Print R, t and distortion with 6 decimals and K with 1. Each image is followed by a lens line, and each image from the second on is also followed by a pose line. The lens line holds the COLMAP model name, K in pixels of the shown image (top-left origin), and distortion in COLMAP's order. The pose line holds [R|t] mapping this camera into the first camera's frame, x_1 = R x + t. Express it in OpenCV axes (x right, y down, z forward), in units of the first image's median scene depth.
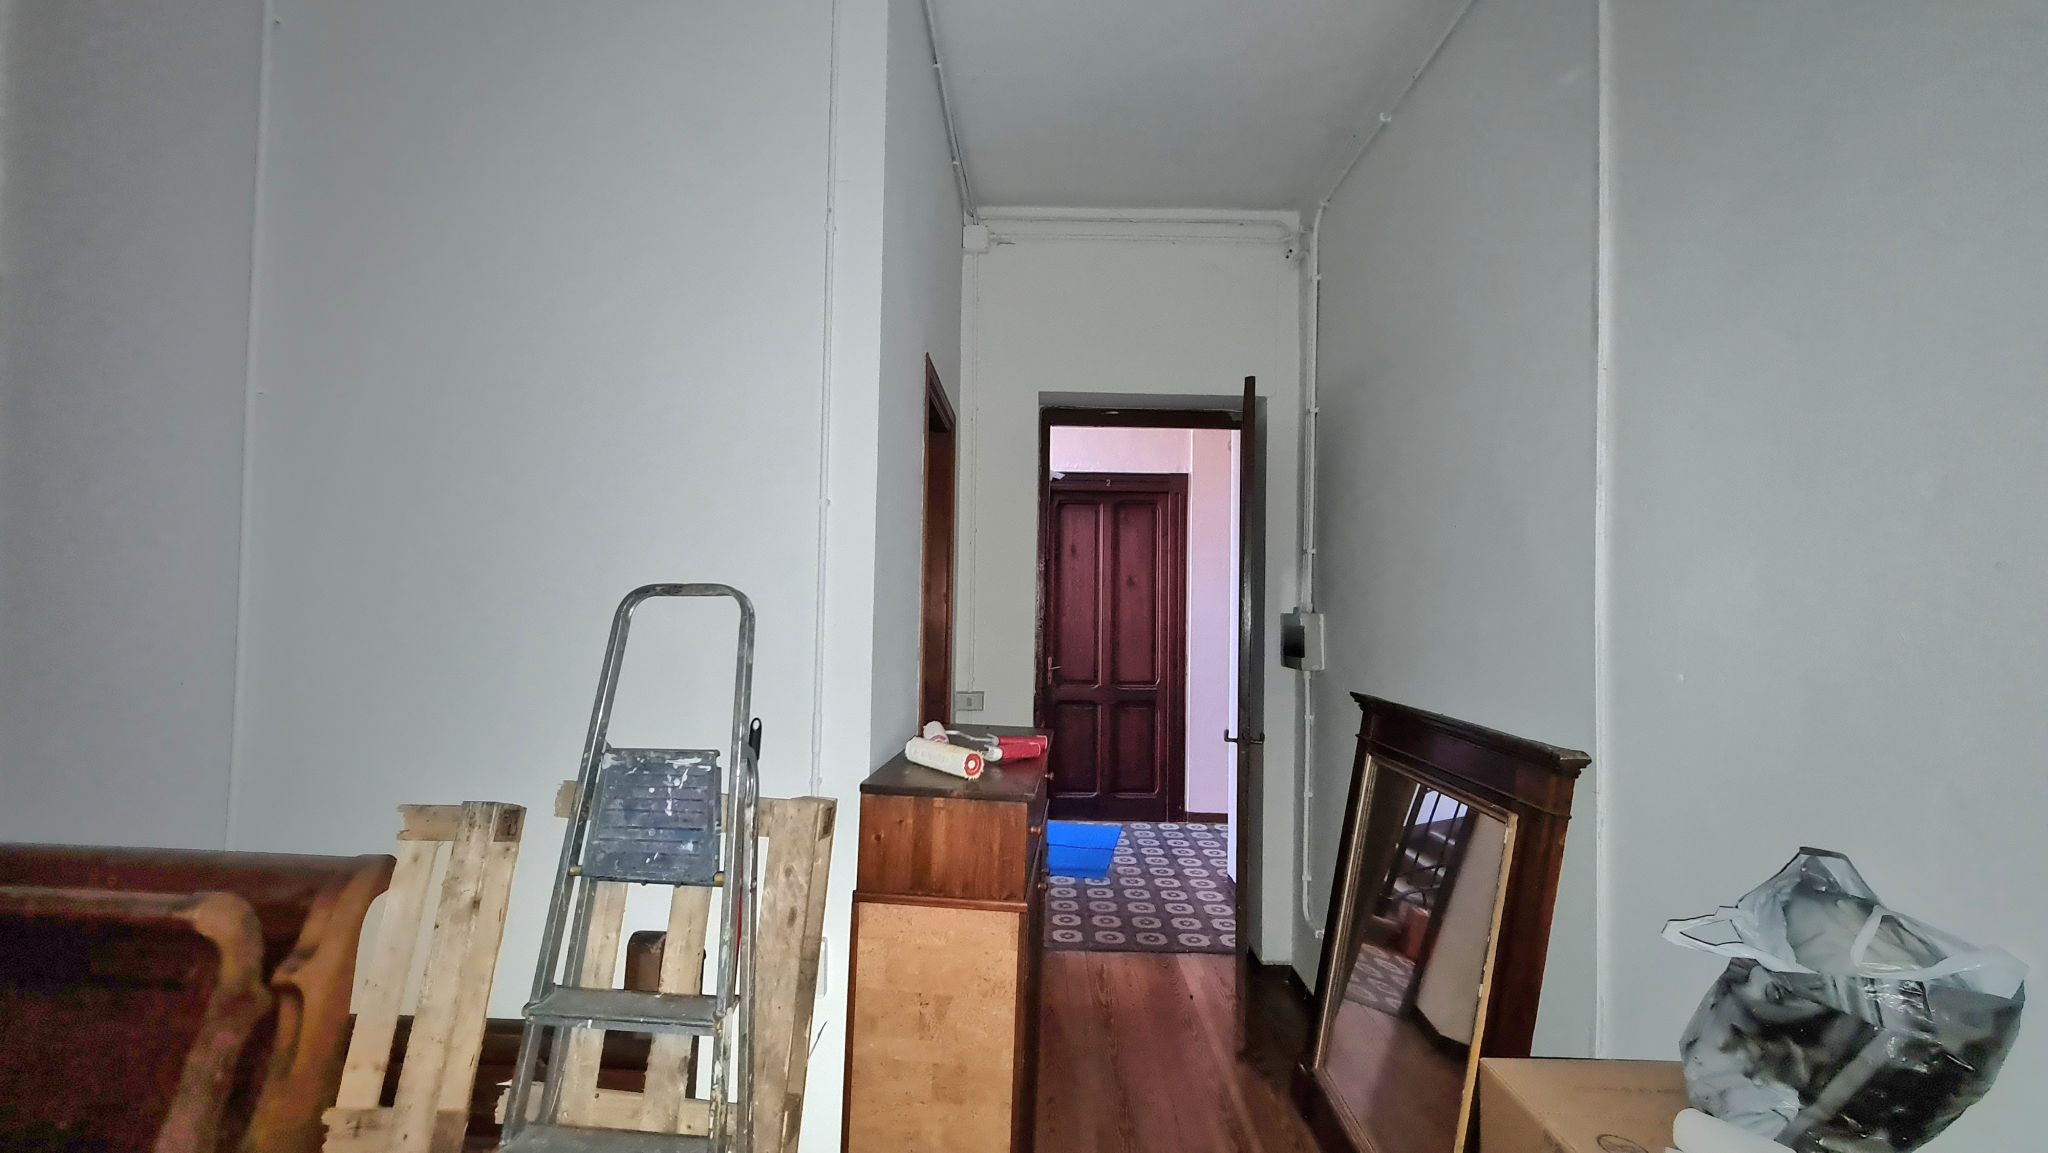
lens RADIAL K [[824.3, 0, 1016.4], [0, 824.3, 578.7], [0, 0, 1]] dist [-0.002872, -0.000049]
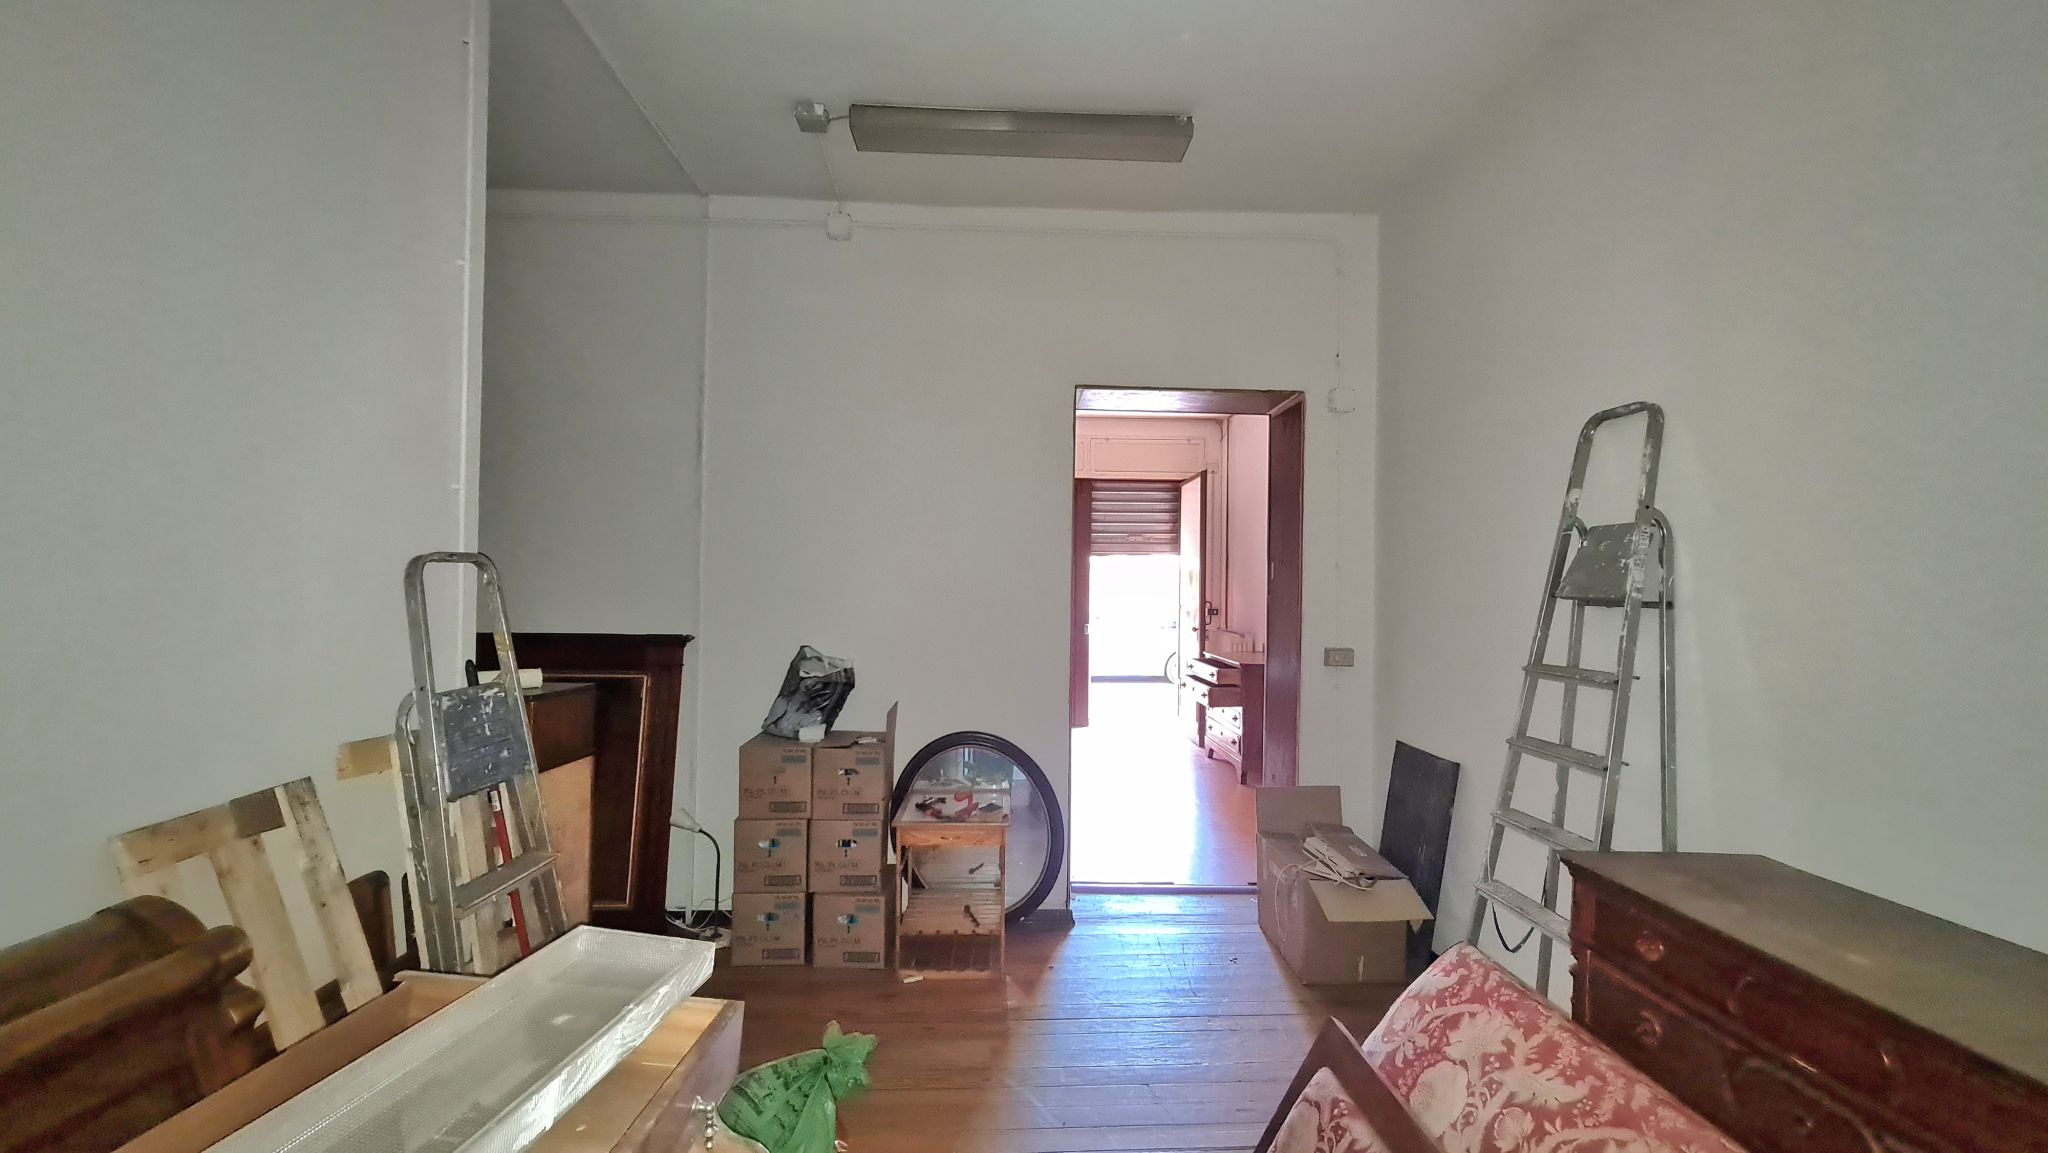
lens RADIAL K [[824.3, 0, 1016.4], [0, 824.3, 578.7], [0, 0, 1]] dist [-0.002872, -0.000049]
pose [[-0.060630, -0.010628, 0.998104, -1.689963], [-0.042395, 0.999068, 0.008063, 0.000618], [-0.997260, -0.041826, -0.061024, 0.264602]]
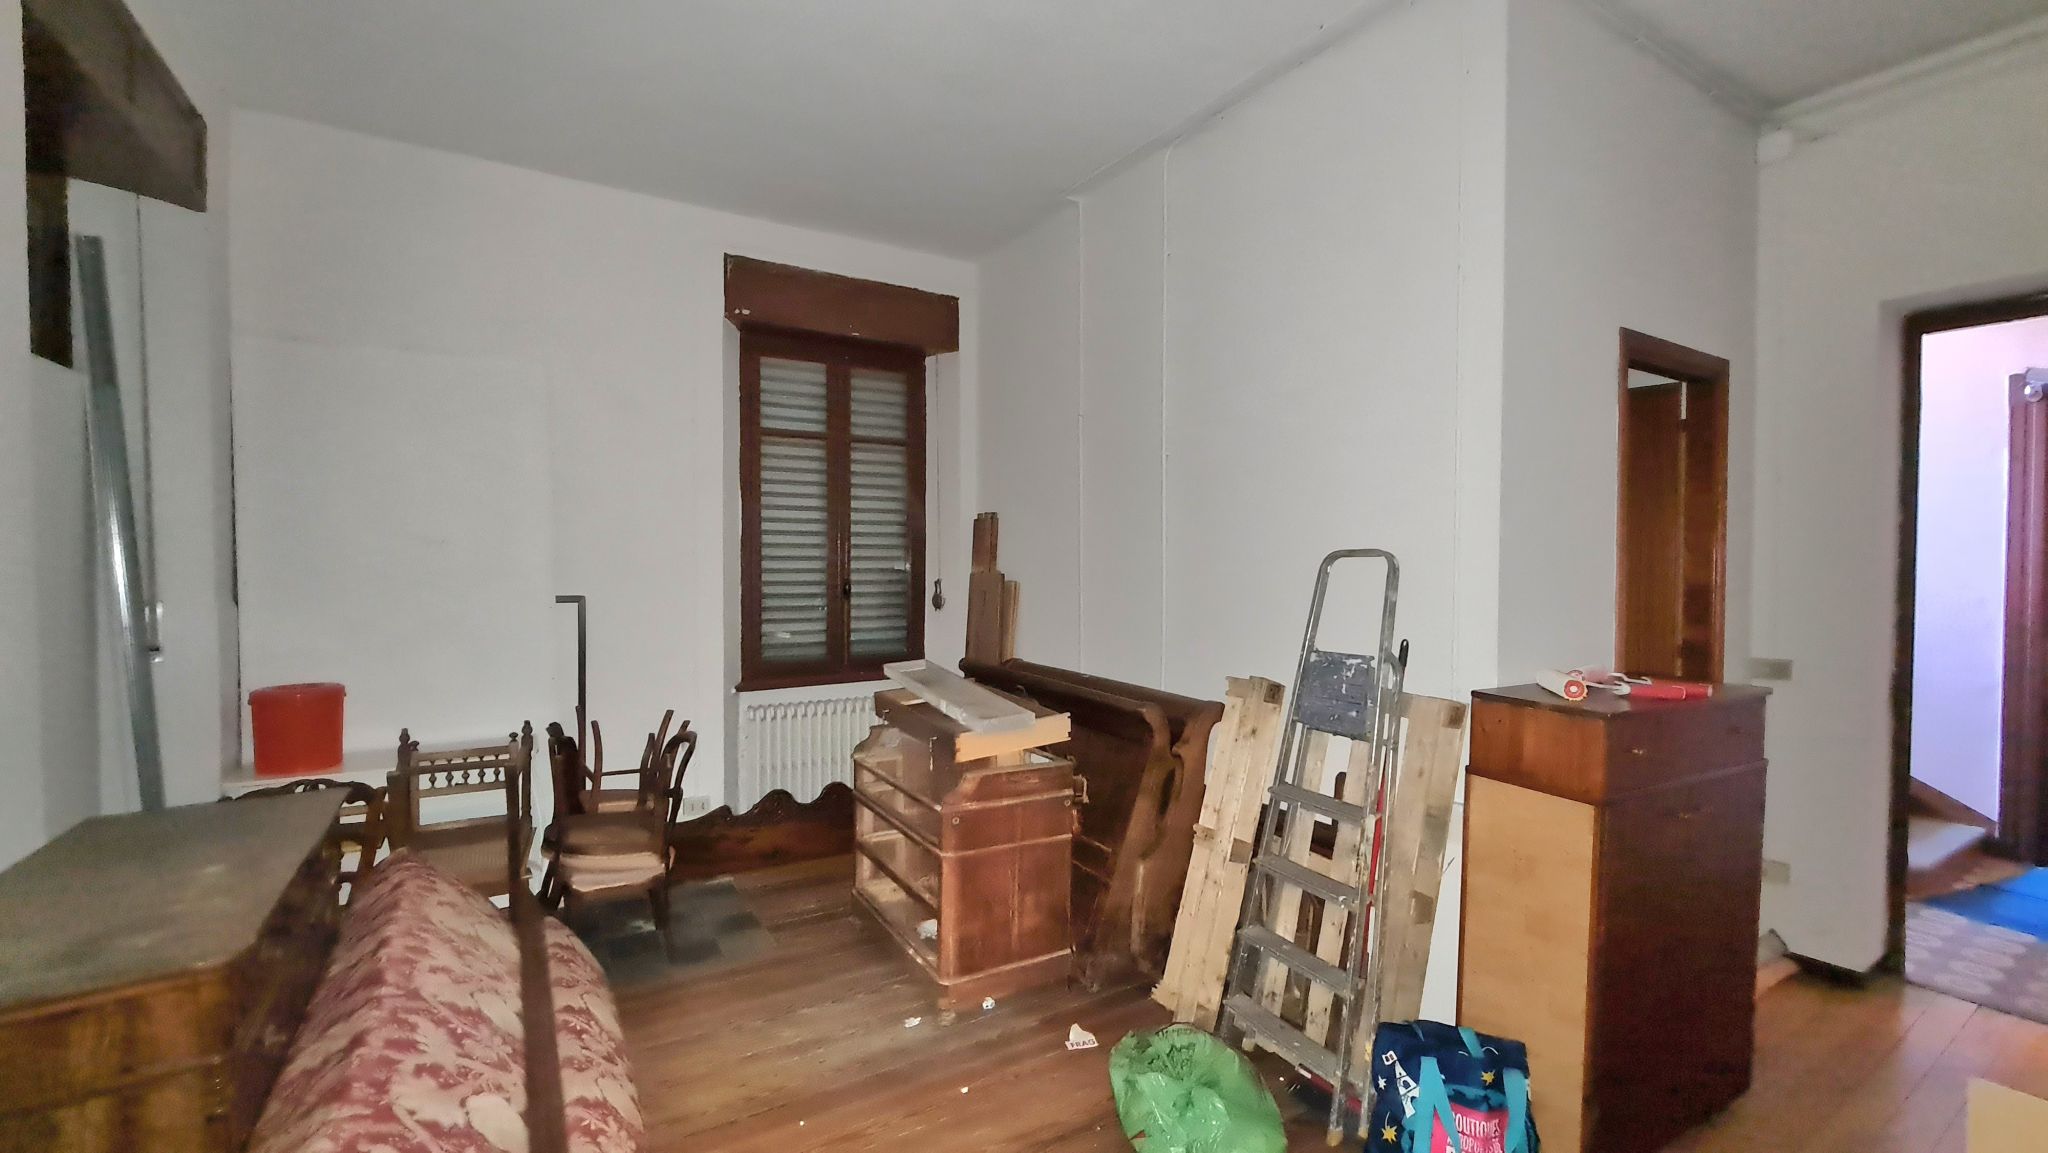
lens RADIAL K [[824.3, 0, 1016.4], [0, 824.3, 578.7], [0, 0, 1]] dist [-0.002872, -0.000049]
pose [[0.540843, 0.001719, -0.841122, 0.569471], [0.029349, 0.999350, 0.020913, 0.010553], [0.840611, -0.035997, 0.540442, -0.388829]]
